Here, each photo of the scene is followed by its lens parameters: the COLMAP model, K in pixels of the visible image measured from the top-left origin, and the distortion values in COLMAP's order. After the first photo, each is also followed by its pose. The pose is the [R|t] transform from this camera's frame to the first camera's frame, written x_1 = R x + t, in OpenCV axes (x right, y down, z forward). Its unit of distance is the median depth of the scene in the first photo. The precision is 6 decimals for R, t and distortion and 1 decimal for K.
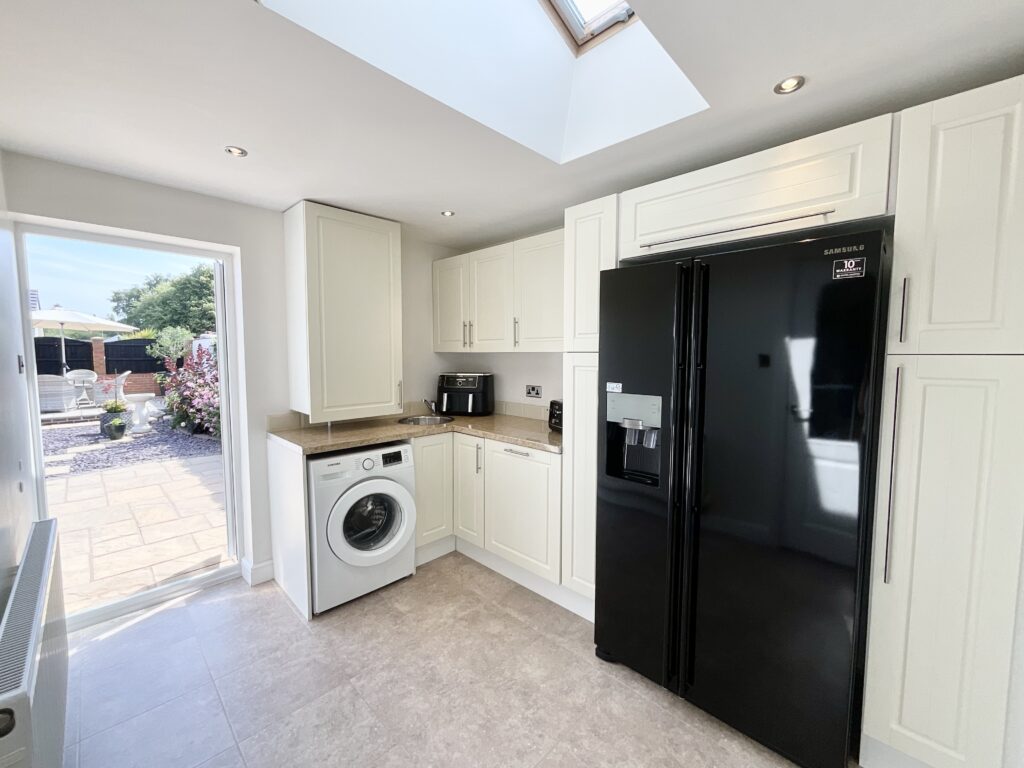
lens RADIAL K [[417.9, 0, 512.2], [0, 417.9, 383.2], [0, 0, 1]] dist [-0.003205, 0.000711]
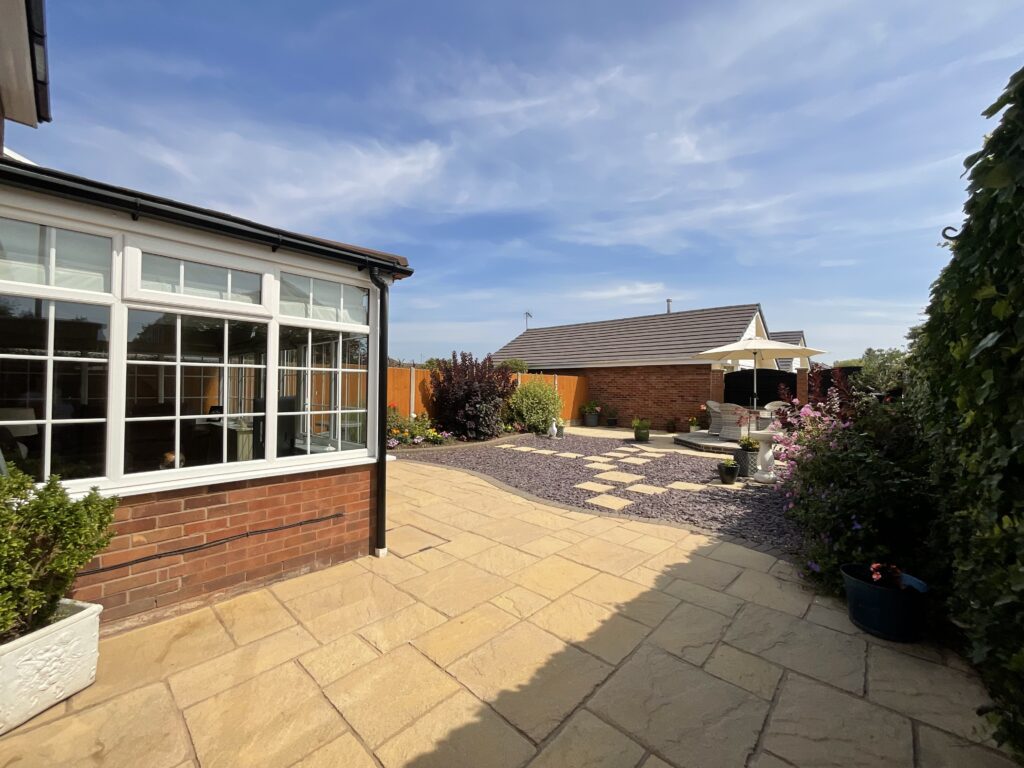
lens RADIAL K [[417.9, 0, 520.6], [0, 417.9, 378.6], [0, 0, 1]] dist [-0.003205, 0.000711]
pose [[0.032317, -0.017047, -0.999332, -0.132807], [-0.089225, 0.995813, -0.019872, -0.016359], [0.995487, 0.089808, 0.030661, 0.522695]]
